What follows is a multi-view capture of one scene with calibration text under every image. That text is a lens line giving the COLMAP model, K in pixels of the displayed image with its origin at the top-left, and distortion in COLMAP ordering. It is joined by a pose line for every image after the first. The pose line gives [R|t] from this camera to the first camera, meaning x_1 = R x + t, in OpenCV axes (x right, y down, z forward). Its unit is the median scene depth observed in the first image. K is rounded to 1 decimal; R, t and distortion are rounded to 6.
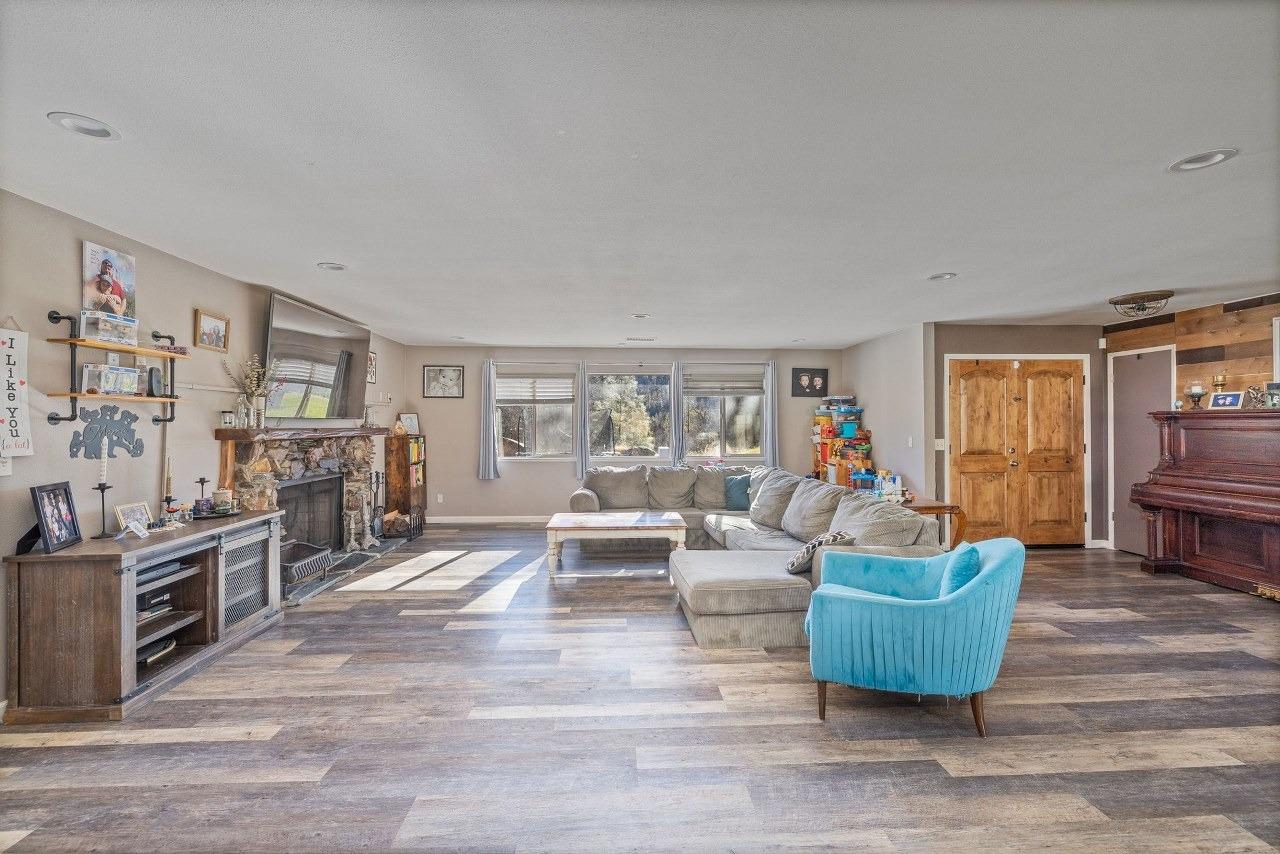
lens RADIAL K [[566.2, 0, 631.0], [0, 566.2, 423.9], [0, 0, 1]] dist [-0.004039, -0.000083]
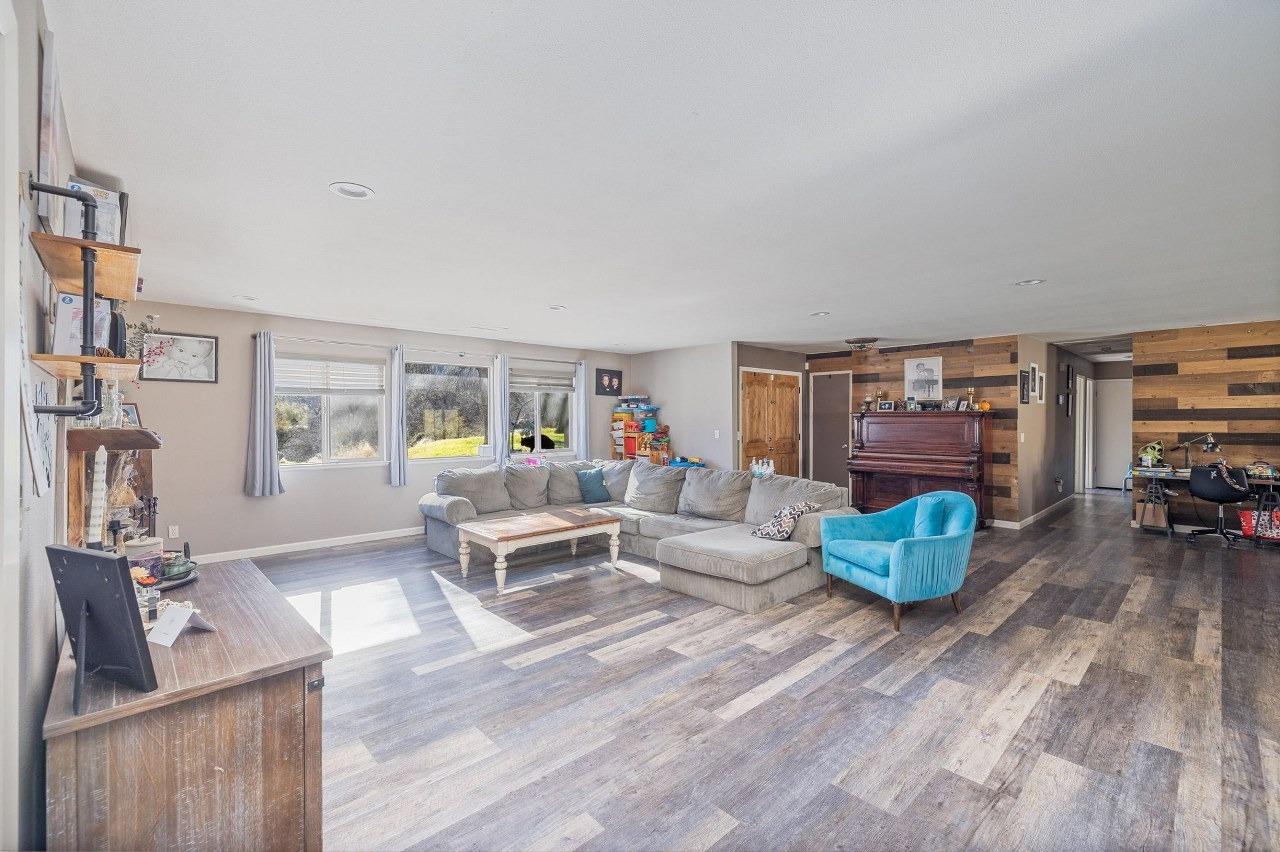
lens RADIAL K [[566.2, 0, 653.2], [0, 566.2, 421.4], [0, 0, 1]] dist [-0.004039, -0.000083]
pose [[0.745053, -0.001527, 0.667004, -0.530094], [-0.000192, 0.999997, 0.002503, -0.000315], [-0.667005, -0.001993, 0.745050, 0.182829]]
